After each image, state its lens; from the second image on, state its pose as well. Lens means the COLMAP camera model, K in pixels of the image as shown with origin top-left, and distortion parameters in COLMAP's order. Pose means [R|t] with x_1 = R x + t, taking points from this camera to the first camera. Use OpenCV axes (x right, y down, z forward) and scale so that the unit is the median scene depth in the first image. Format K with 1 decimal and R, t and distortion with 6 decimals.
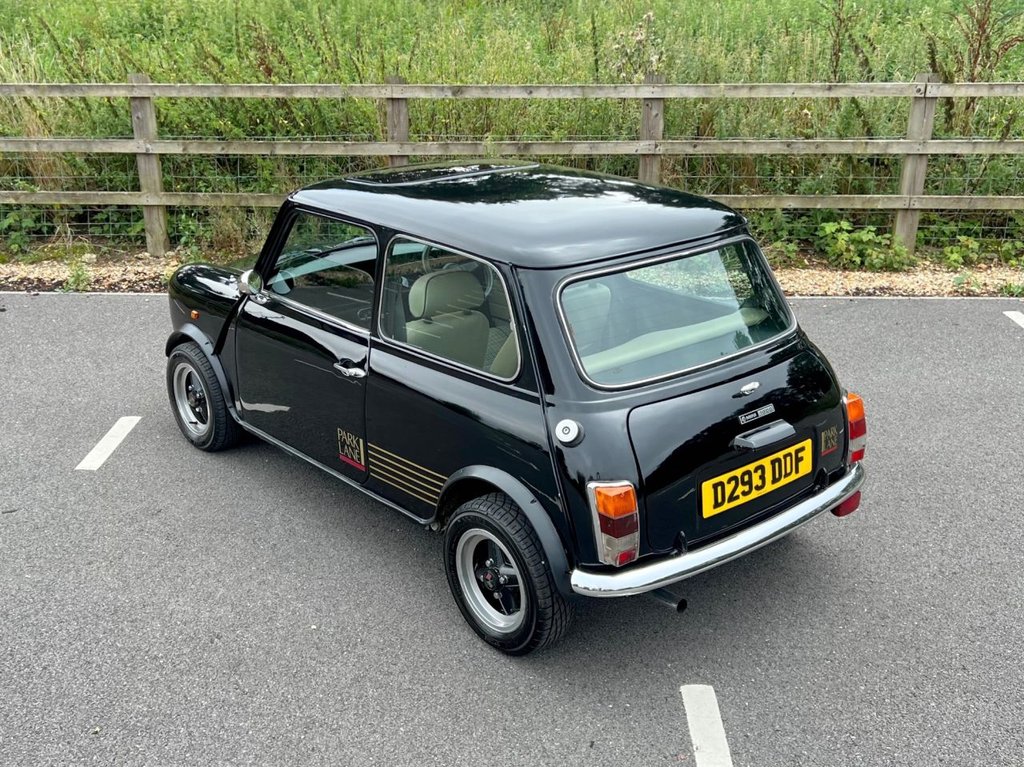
lens RADIAL K [[1080.1, 0, 497.5], [0, 1080.1, 384.0], [0, 0, 1]] dist [0.011031, -0.017638]
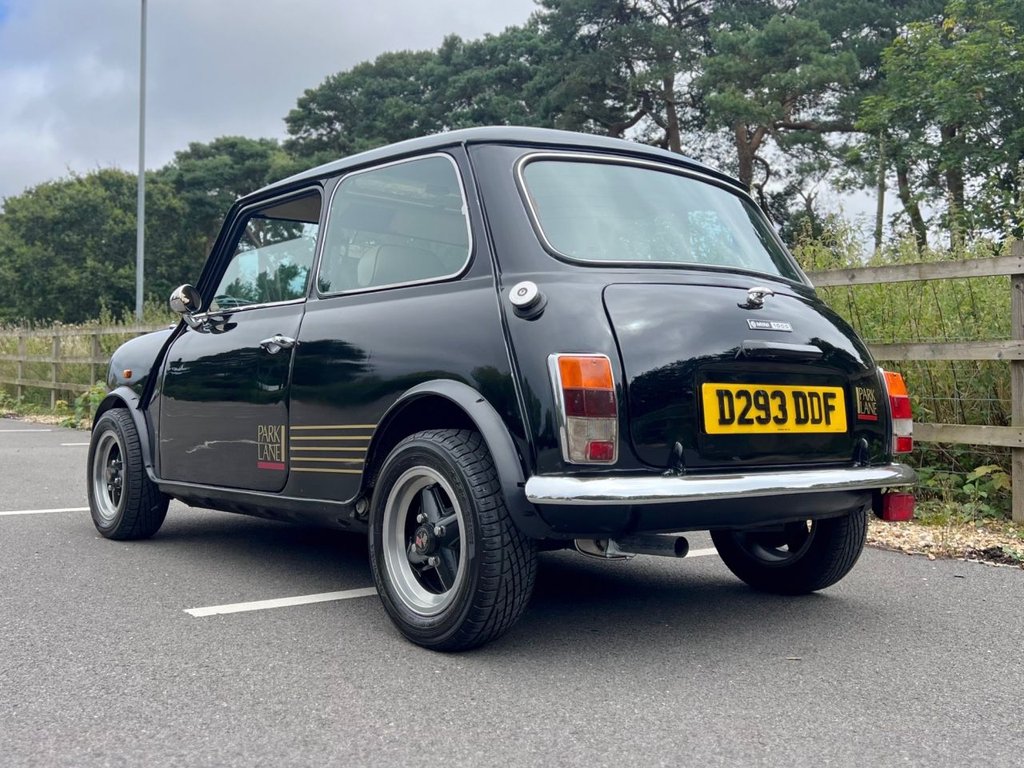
lens RADIAL K [[1038.1, 0, 532.7], [0, 1038.1, 383.1], [0, 0, 1]] dist [0.038564, -0.024585]
pose [[0.999753, 0.022214, -0.000894, 0.065907], [-0.020945, 0.927657, -0.372845, 0.341921], [-0.007453, 0.372772, 0.927893, 0.300743]]
